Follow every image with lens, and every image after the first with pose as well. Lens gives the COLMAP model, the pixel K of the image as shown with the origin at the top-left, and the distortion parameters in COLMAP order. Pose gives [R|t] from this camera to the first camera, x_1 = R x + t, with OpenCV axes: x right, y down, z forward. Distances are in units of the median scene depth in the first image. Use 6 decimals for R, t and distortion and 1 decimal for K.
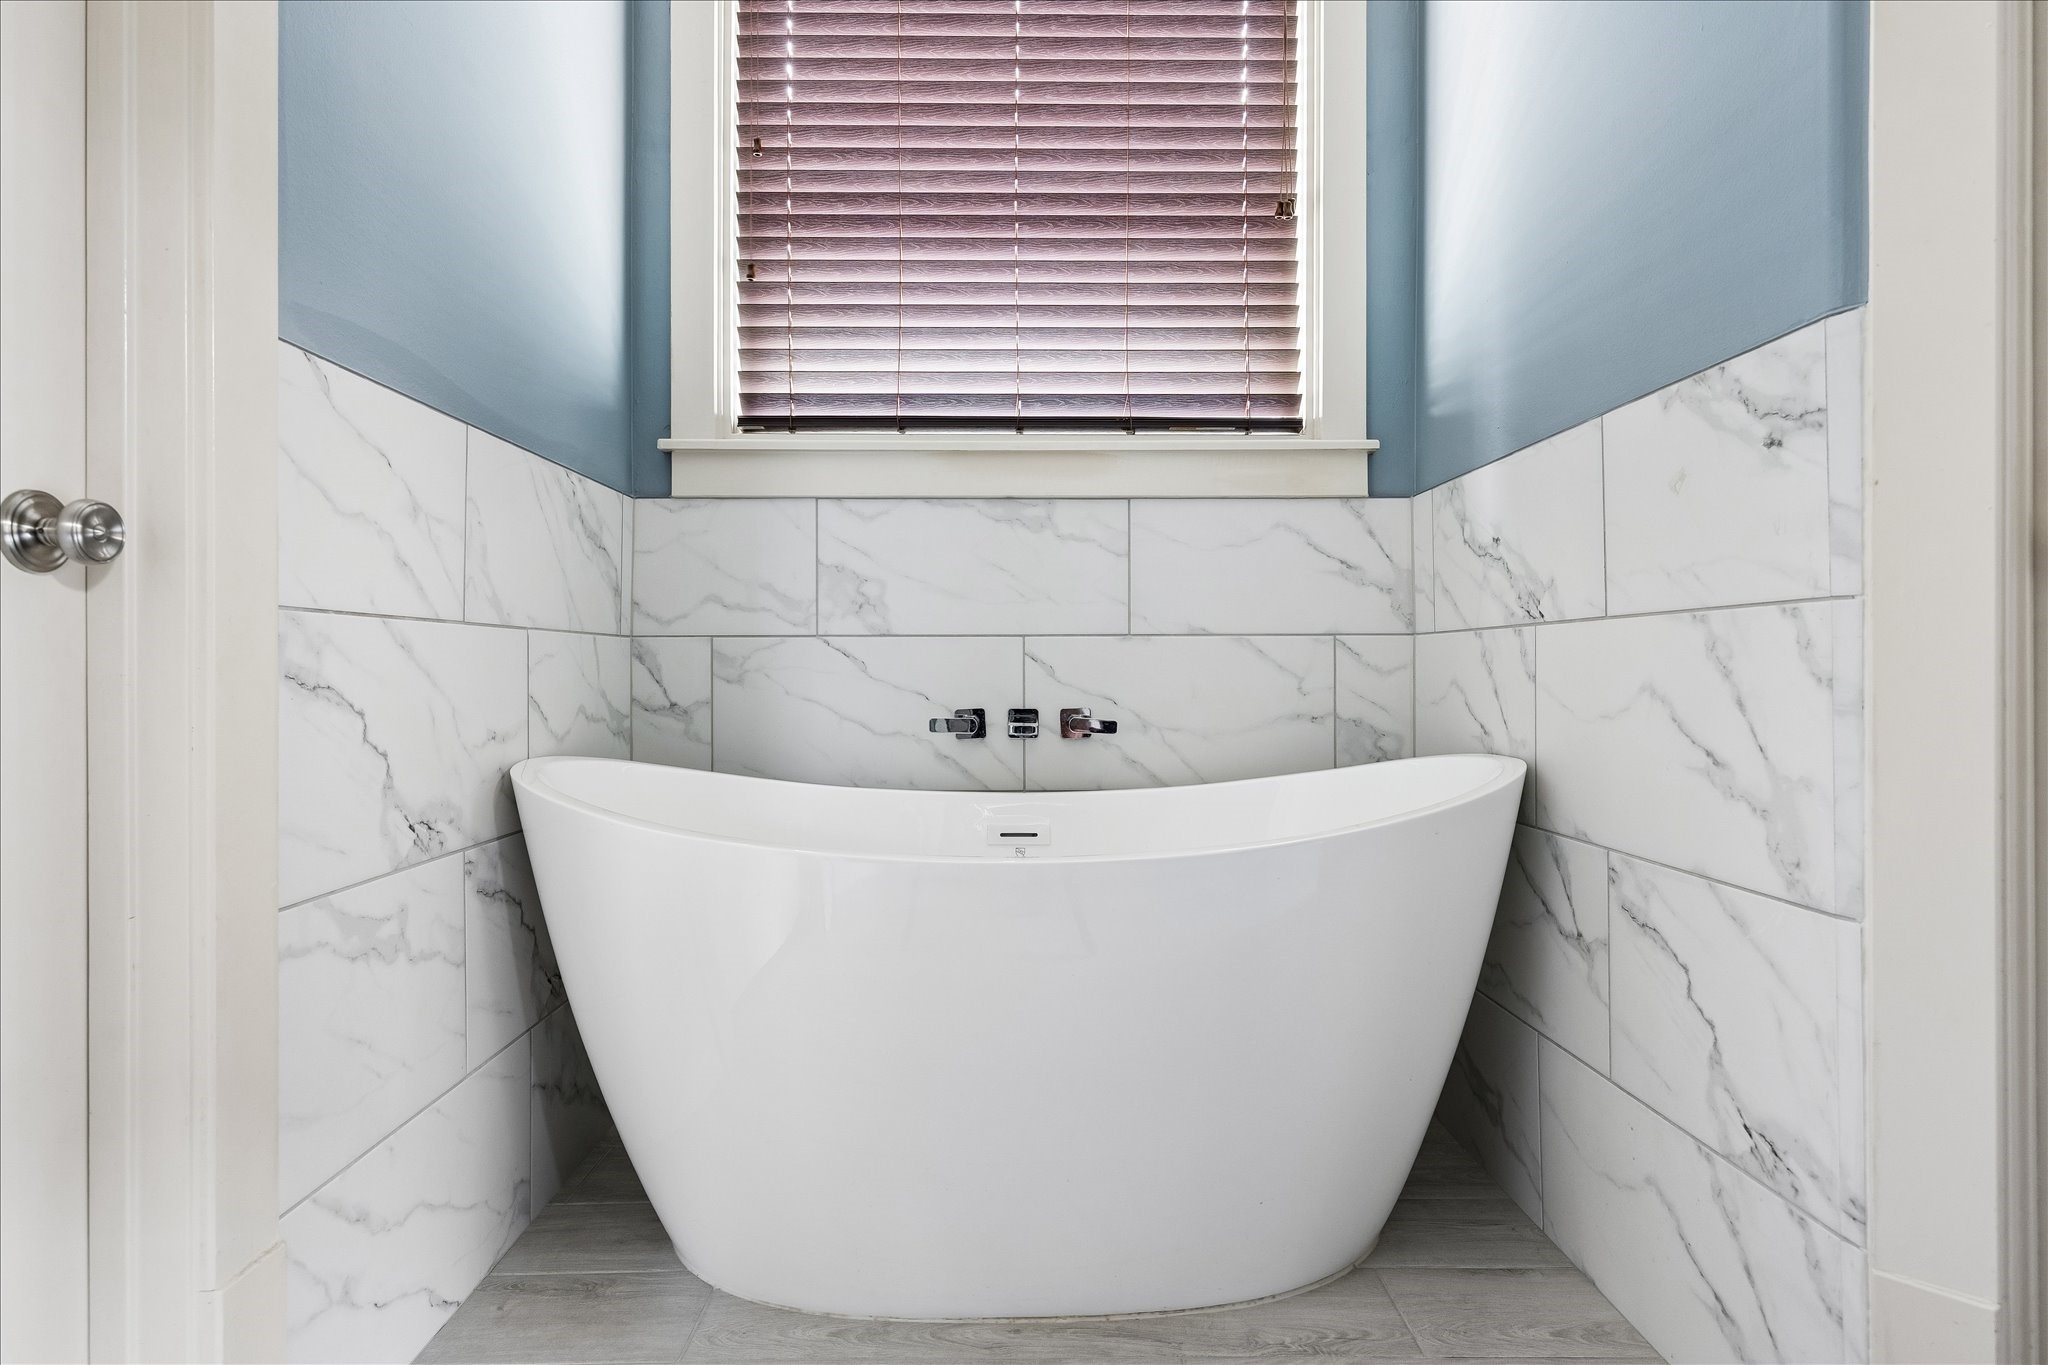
lens RADIAL K [[1133.9, 0, 1014.4], [0, 1133.9, 662.5], [0, 0, 1]] dist [0.005763, -0.000239]
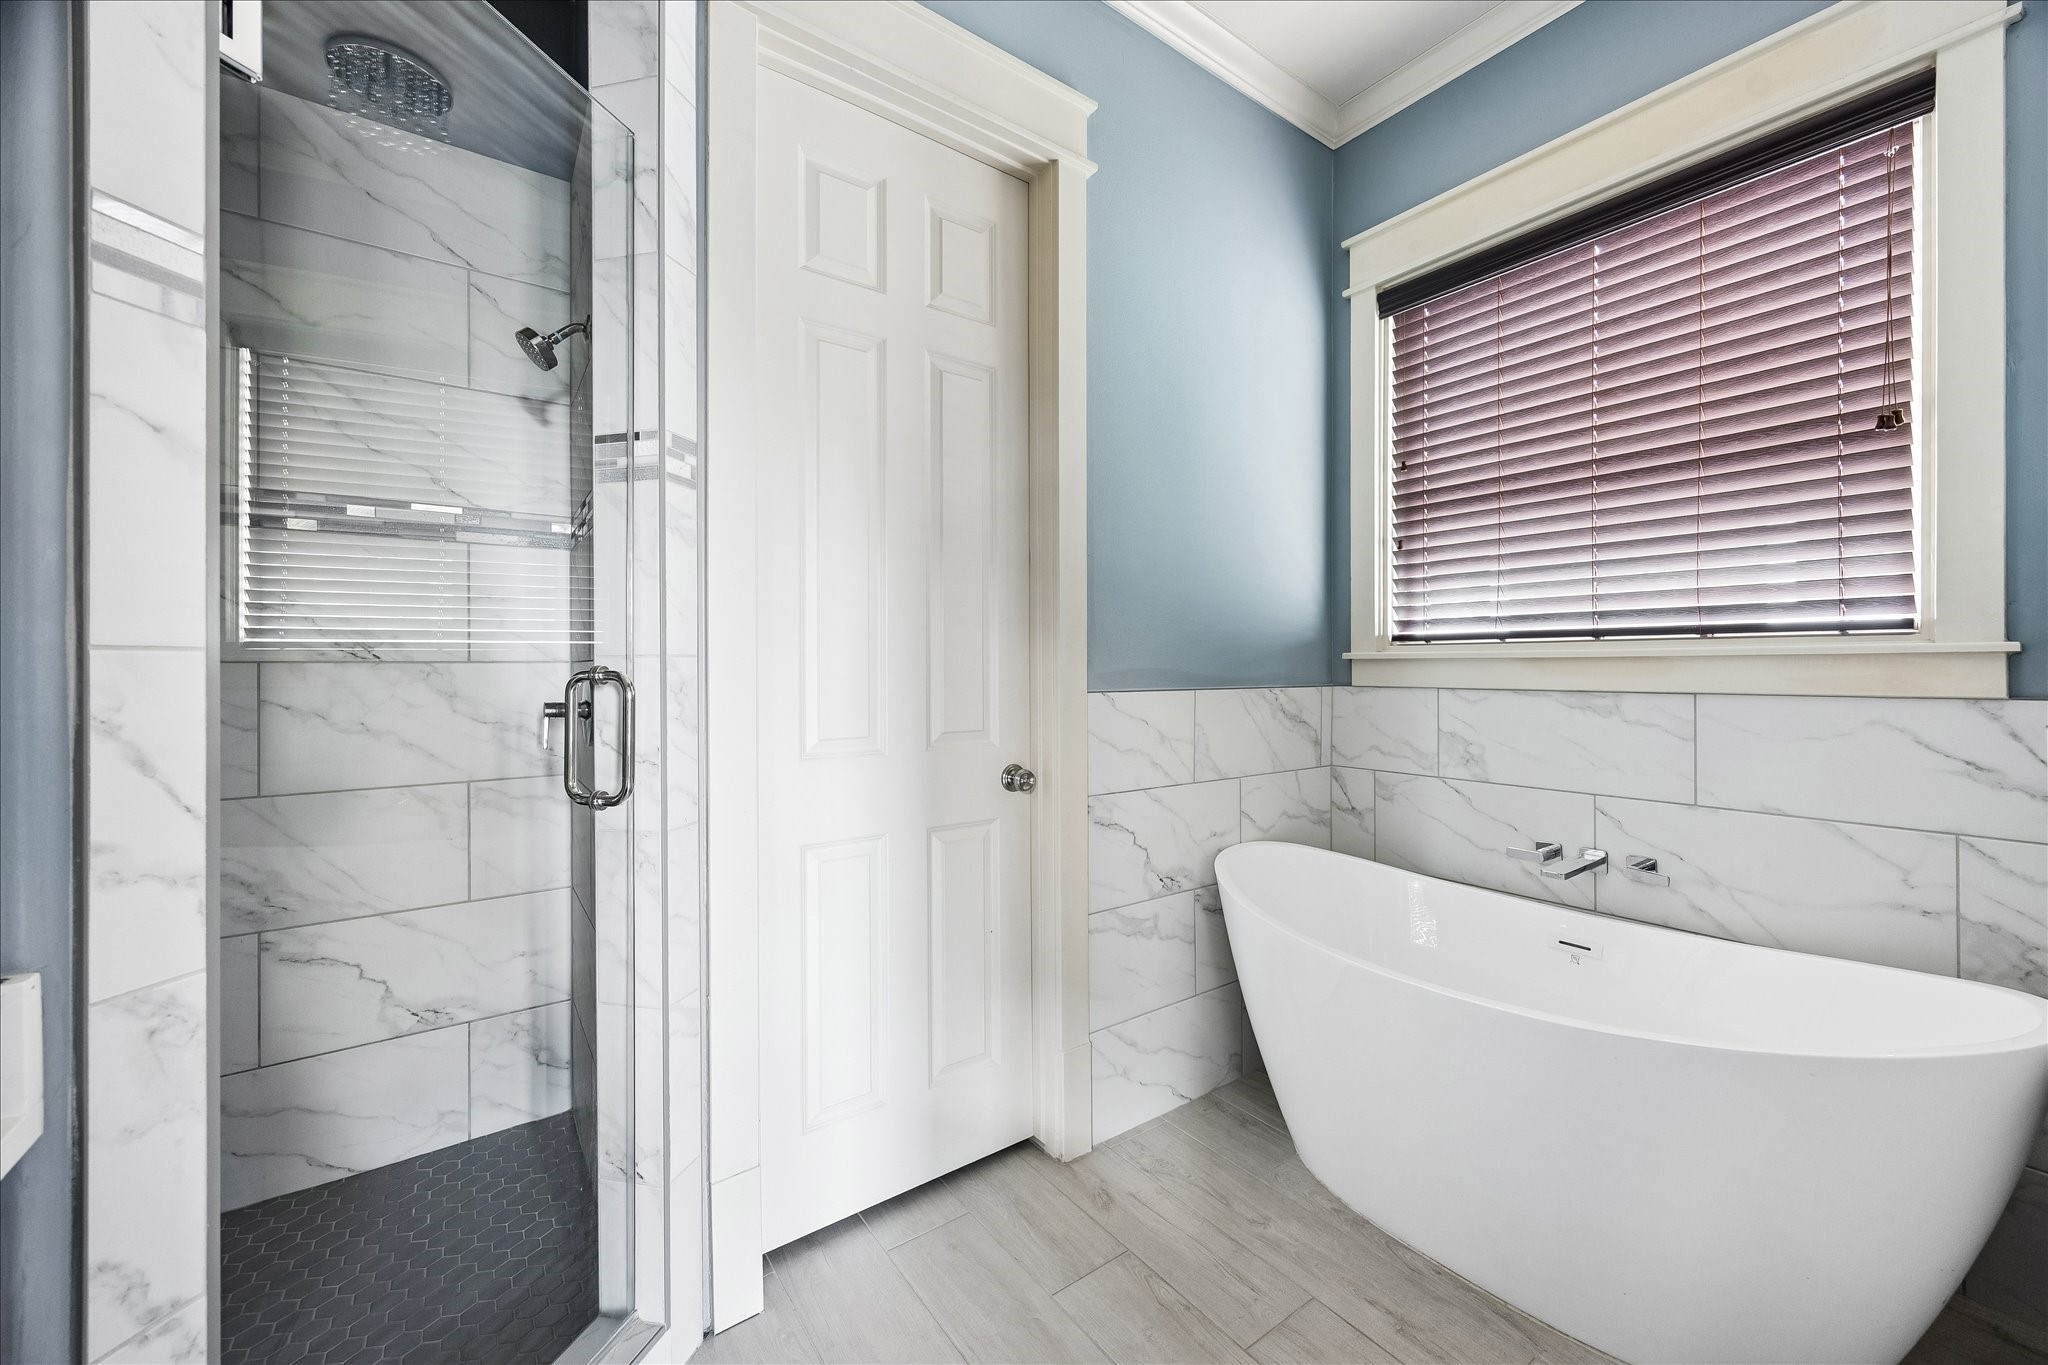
lens RADIAL K [[783.6, 0, 1036.2], [0, 783.6, 664.7], [0, 0, 1]] dist [0.002590, 0.000598]
pose [[0.582489, -0.001521, -0.812837, 0.378475], [0.005598, 0.999982, 0.002140, -0.183391], [0.812819, -0.005797, 0.582487, -0.070650]]
